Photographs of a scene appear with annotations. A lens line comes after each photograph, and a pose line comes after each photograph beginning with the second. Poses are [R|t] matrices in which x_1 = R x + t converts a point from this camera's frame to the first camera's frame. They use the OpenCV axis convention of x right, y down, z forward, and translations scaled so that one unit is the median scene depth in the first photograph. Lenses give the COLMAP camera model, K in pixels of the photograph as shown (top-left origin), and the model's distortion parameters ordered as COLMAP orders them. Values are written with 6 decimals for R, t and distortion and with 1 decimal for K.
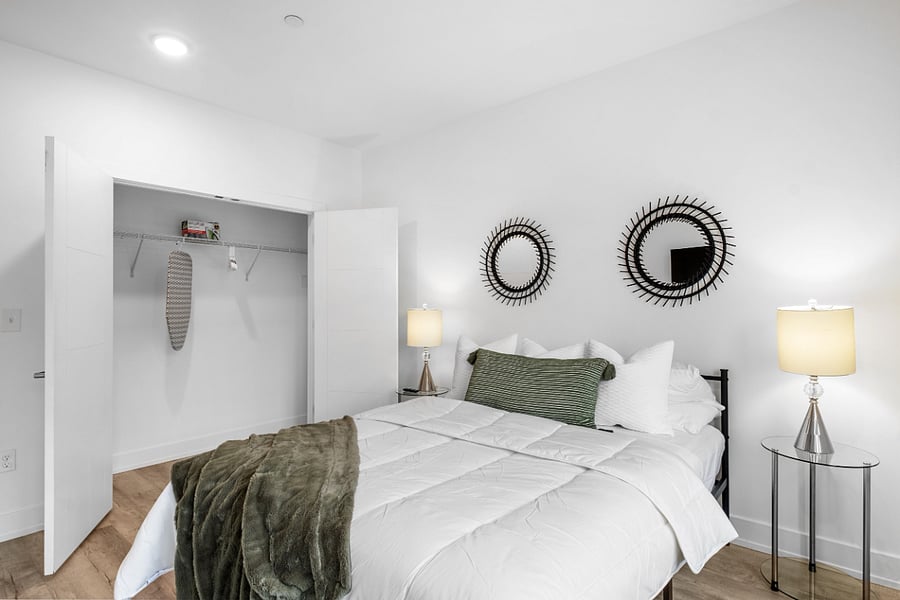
lens RADIAL K [[470.5, 0, 450.5], [0, 470.5, 297.8], [0, 0, 1]] dist [0.003826, 0.000647]
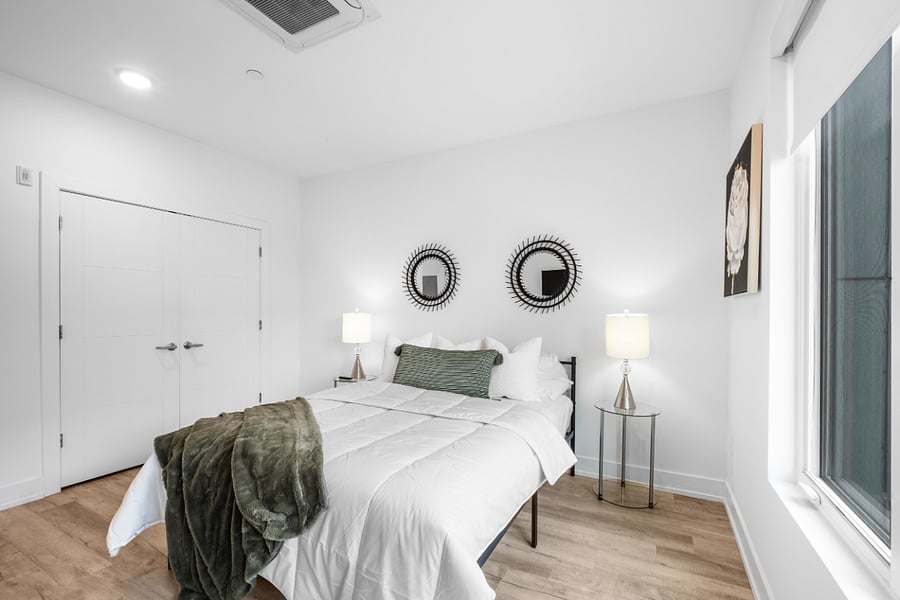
lens RADIAL K [[394.5, 0, 446.9], [0, 394.5, 307.0], [0, 0, 1]] dist [-0.005613, -0.000119]
pose [[0.979419, 0.014848, 0.201292, -0.060168], [-0.016113, 0.999859, 0.004643, -0.001312], [-0.201195, -0.007791, 0.979520, -0.134699]]
